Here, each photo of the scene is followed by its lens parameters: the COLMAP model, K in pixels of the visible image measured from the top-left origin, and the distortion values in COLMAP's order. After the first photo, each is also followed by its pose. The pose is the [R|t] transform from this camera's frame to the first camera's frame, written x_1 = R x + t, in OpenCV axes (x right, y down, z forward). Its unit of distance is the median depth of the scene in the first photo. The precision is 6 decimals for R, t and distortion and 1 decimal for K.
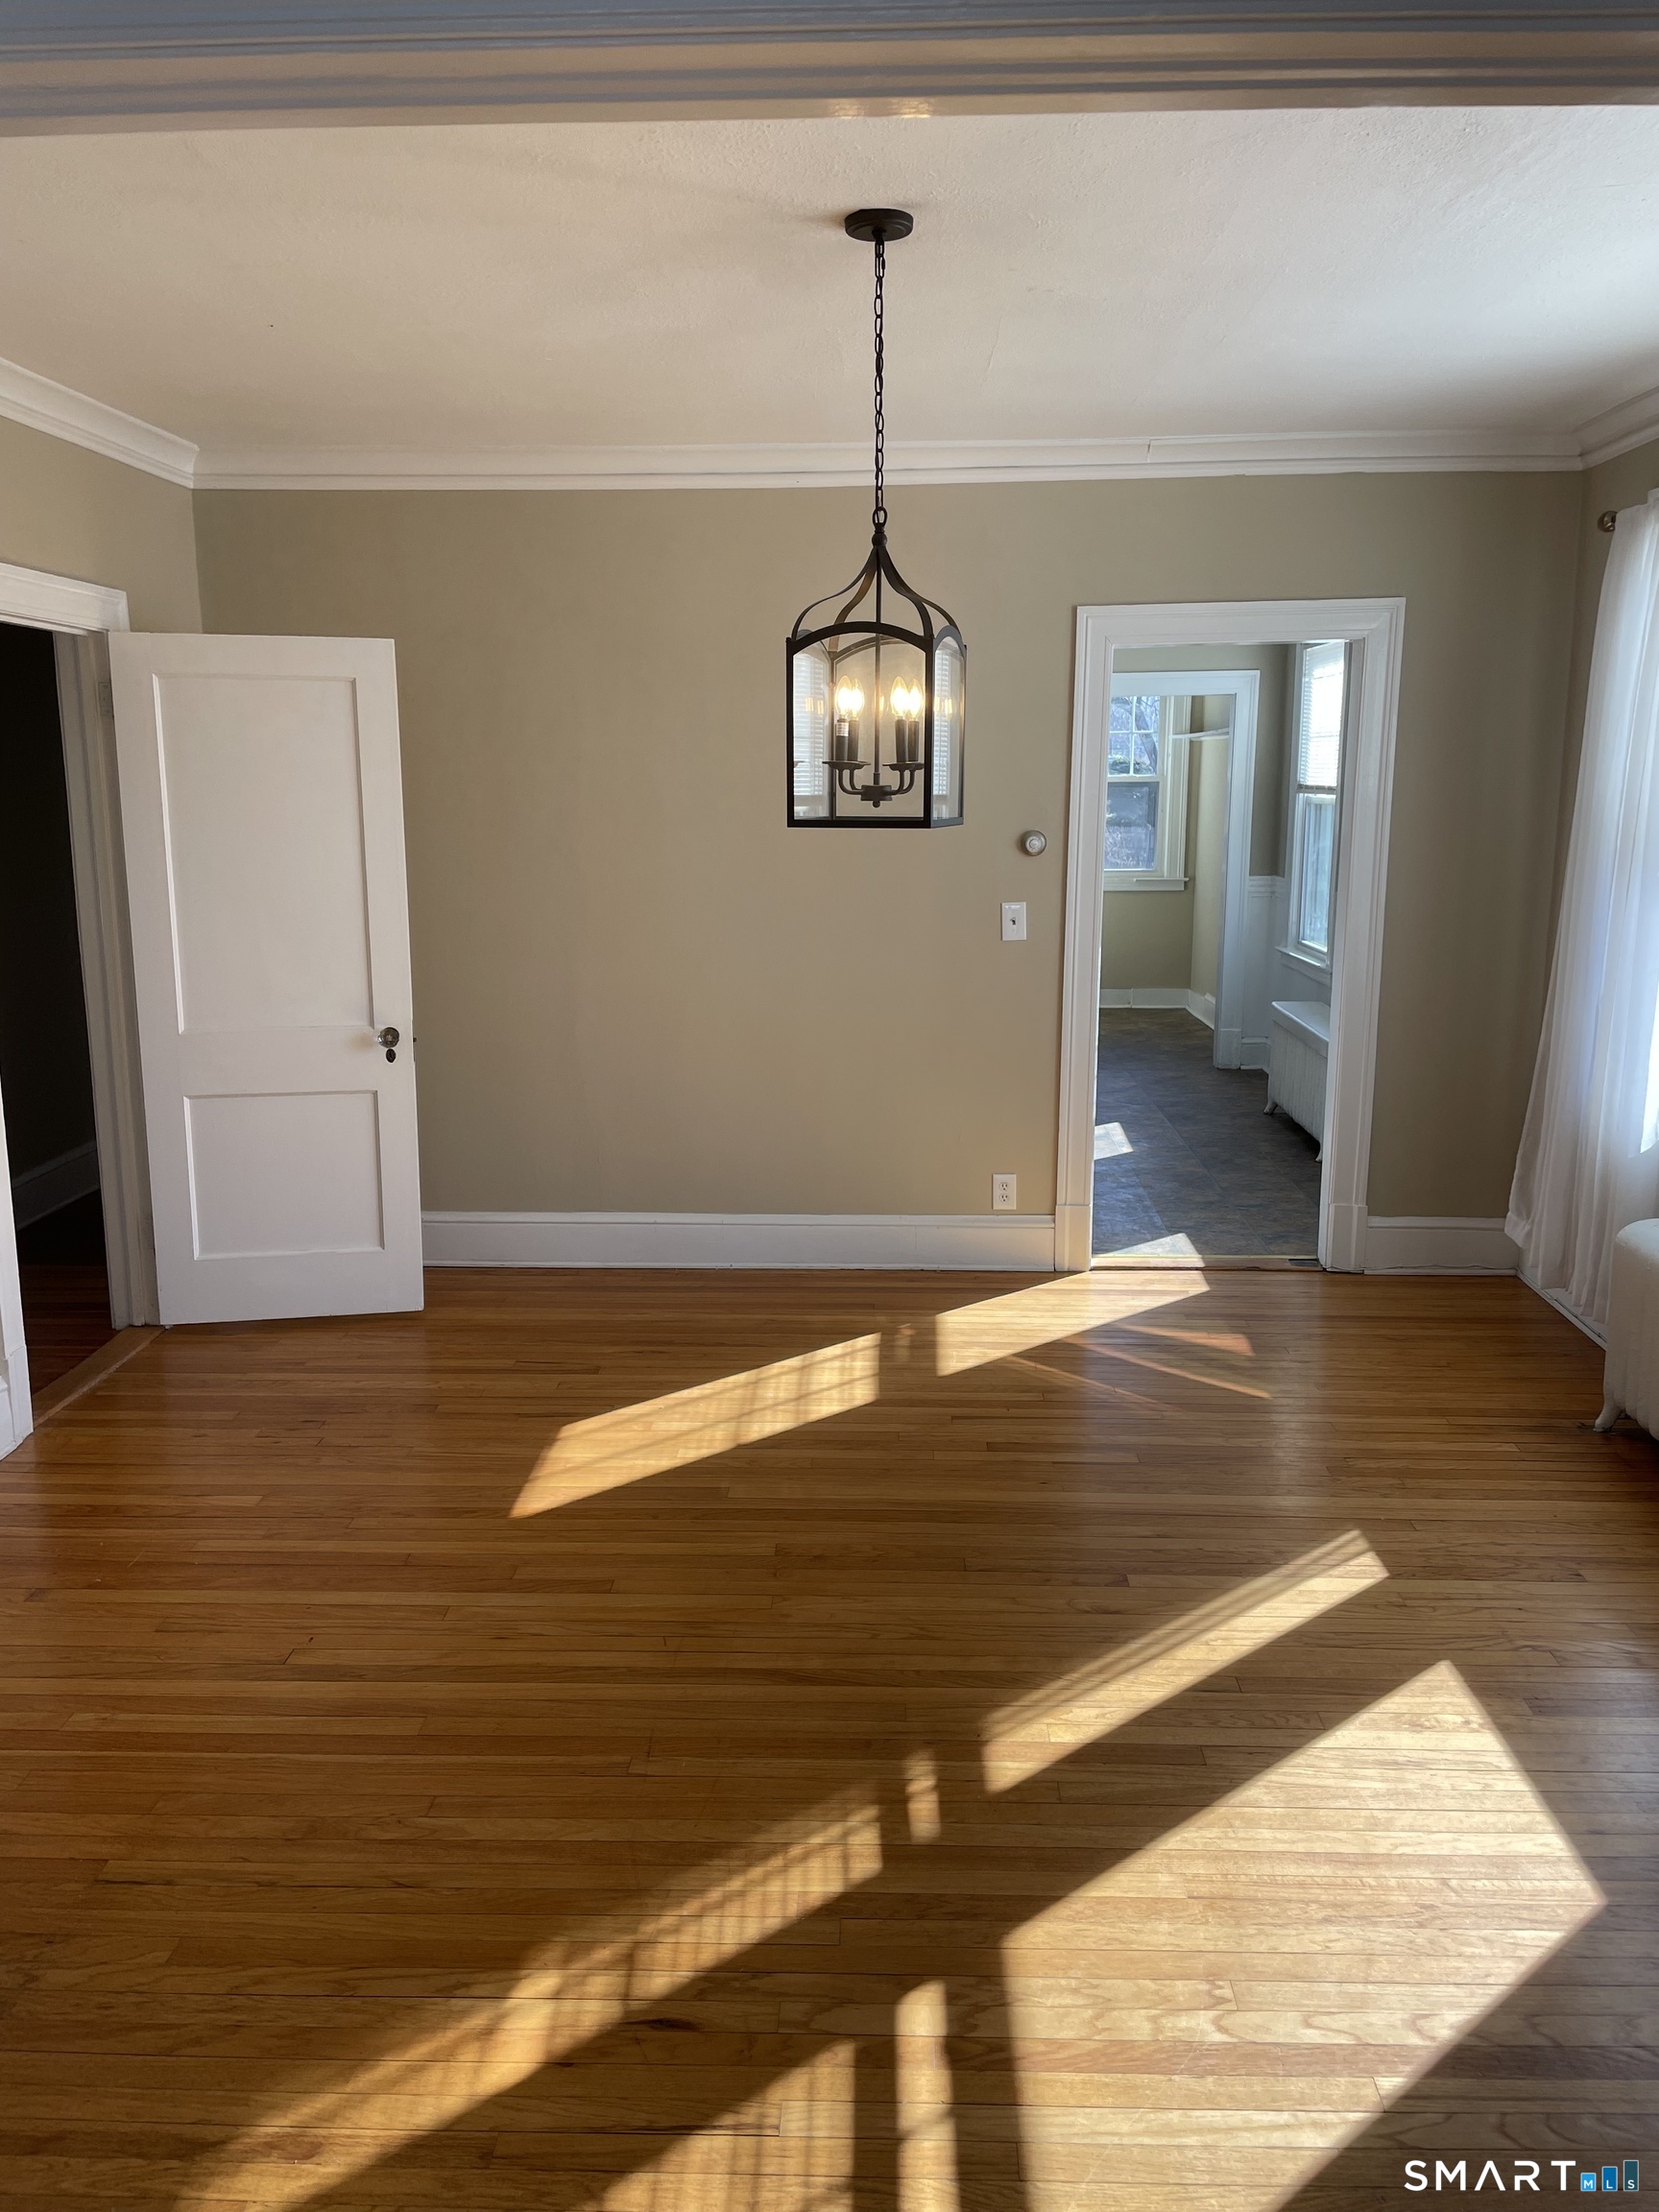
lens RADIAL K [[1687.1, 0, 829.5], [0, 1687.1, 1105.7], [0, 0, 1]] dist [0.013543, 0.008081]
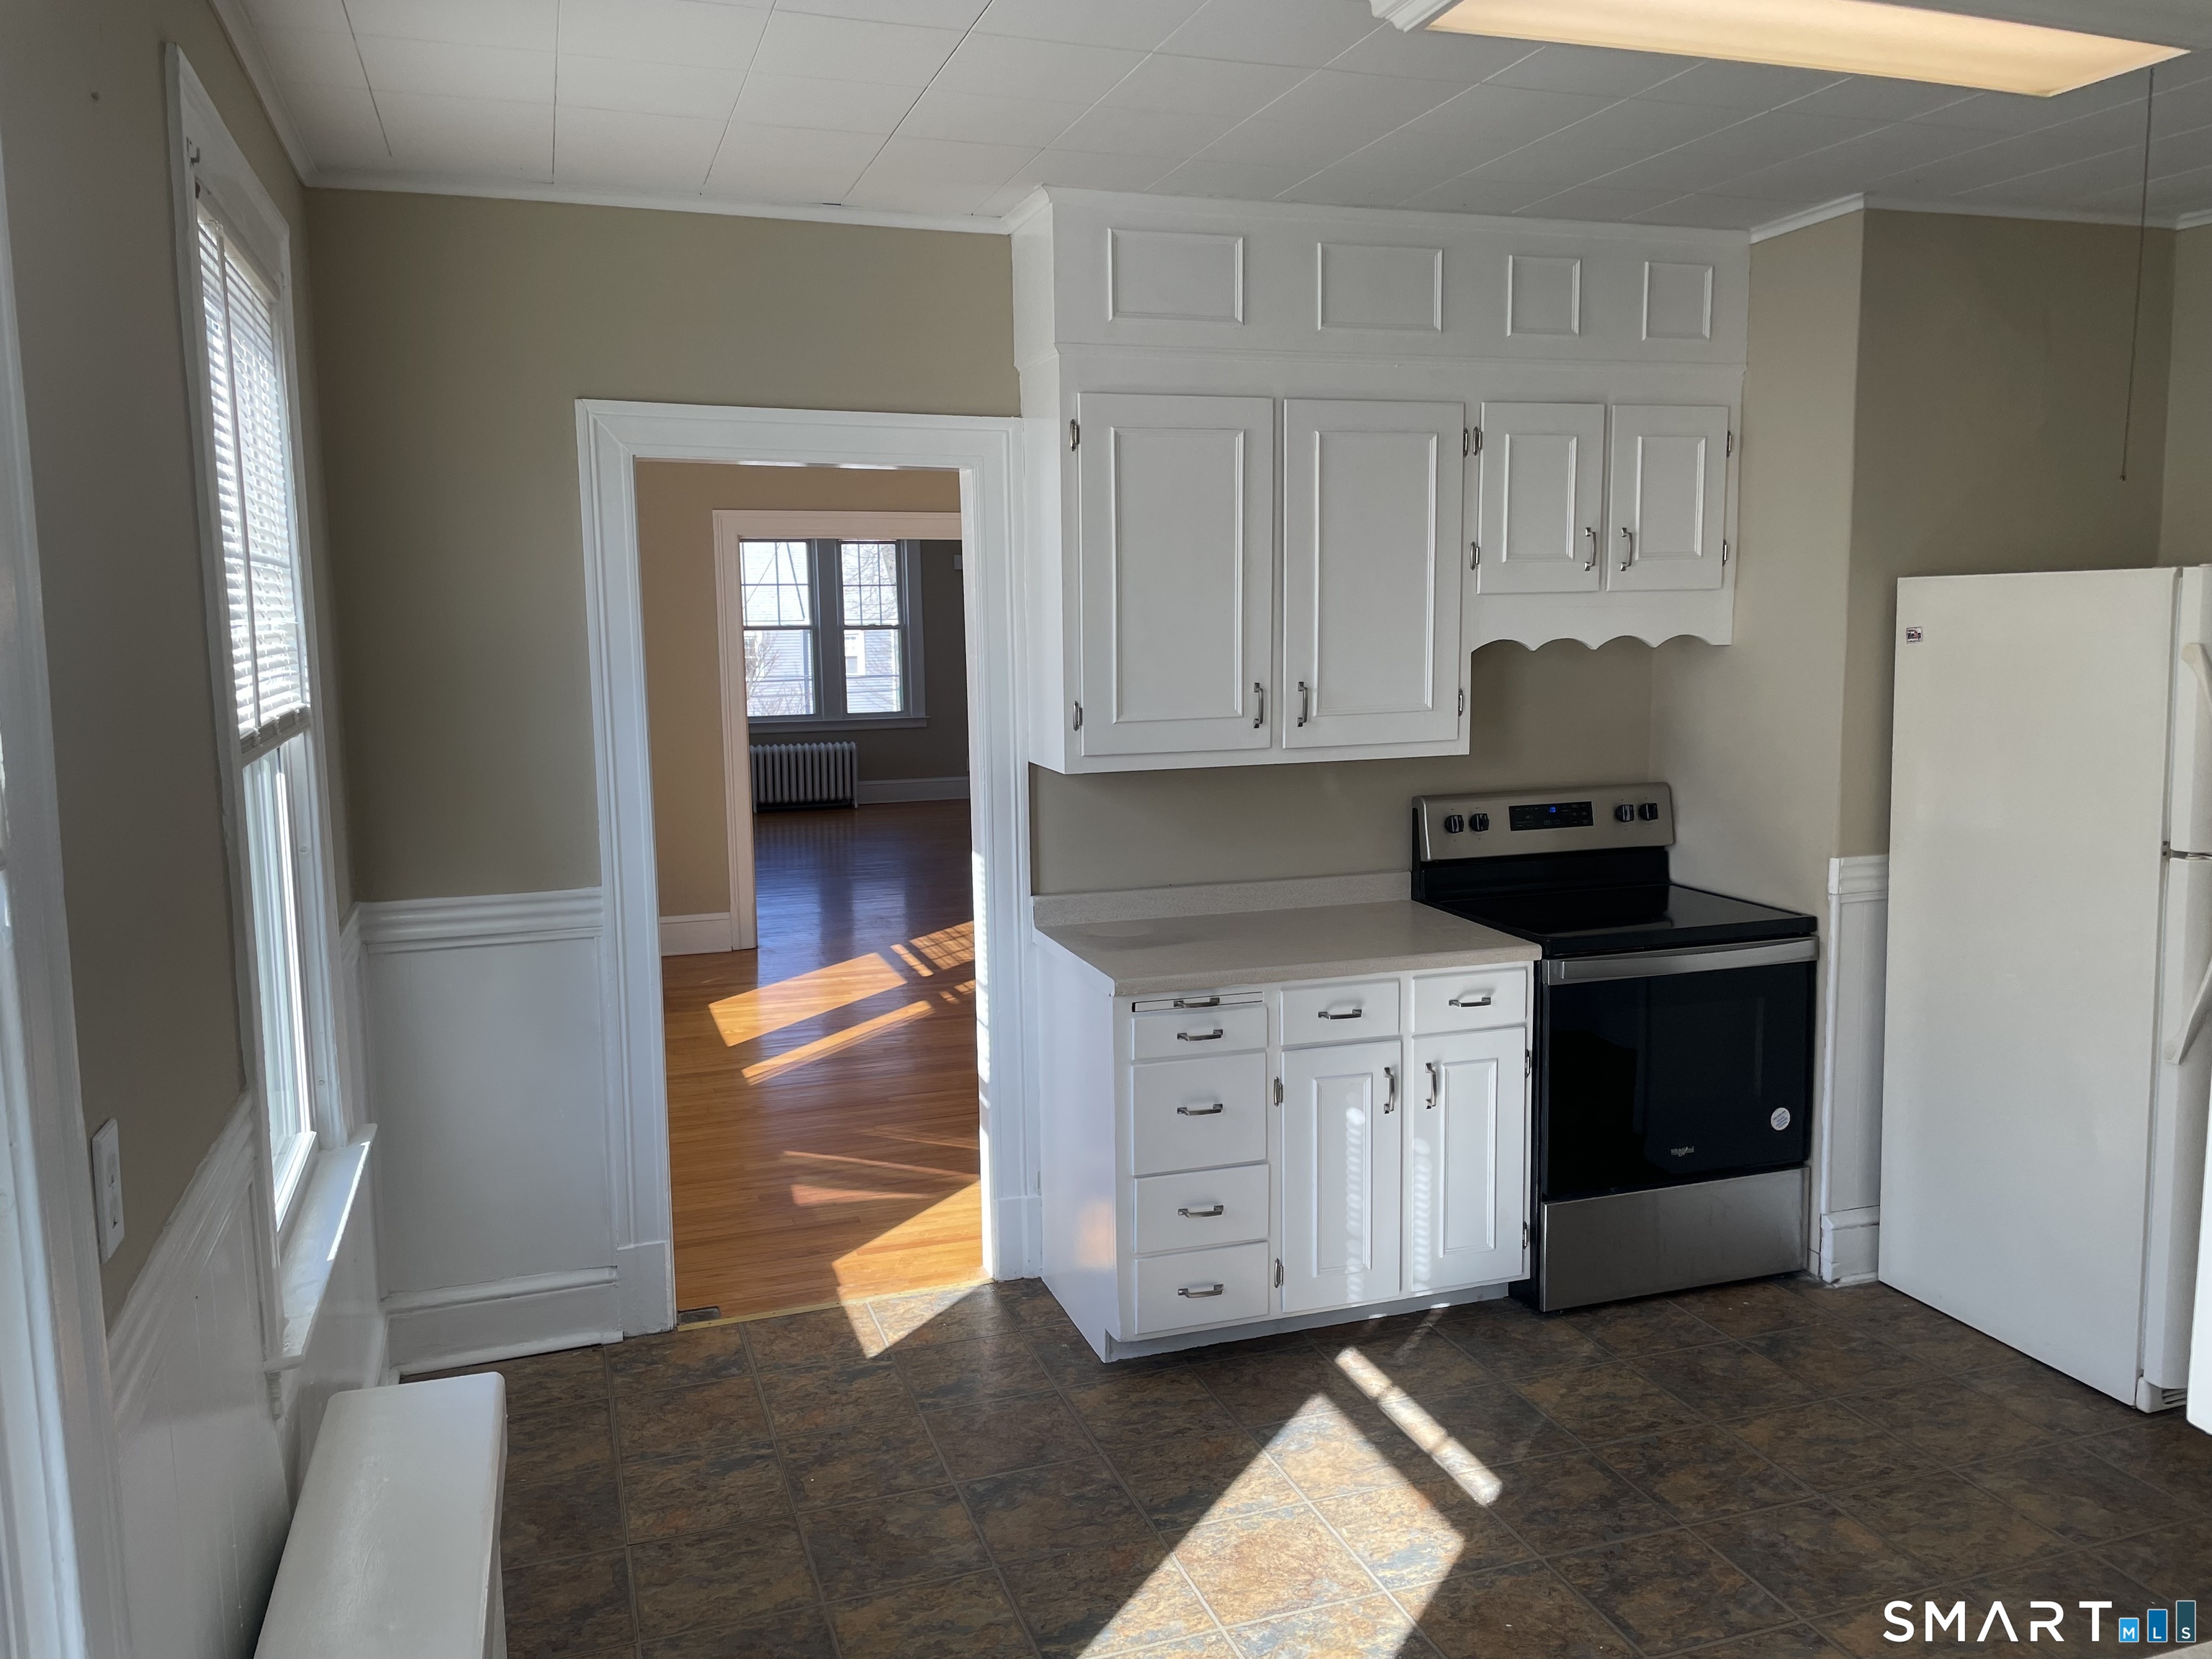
lens RADIAL K [[1687.1, 0, 1103.0], [0, 1687.1, 837.7], [0, 0, 1]] dist [0.013543, 0.008081]
pose [[-0.937807, 0.061157, -0.341728, 0.365148], [-0.059568, 0.941413, 0.331952, -0.353537], [0.342008, 0.331663, -0.879221, 1.674312]]
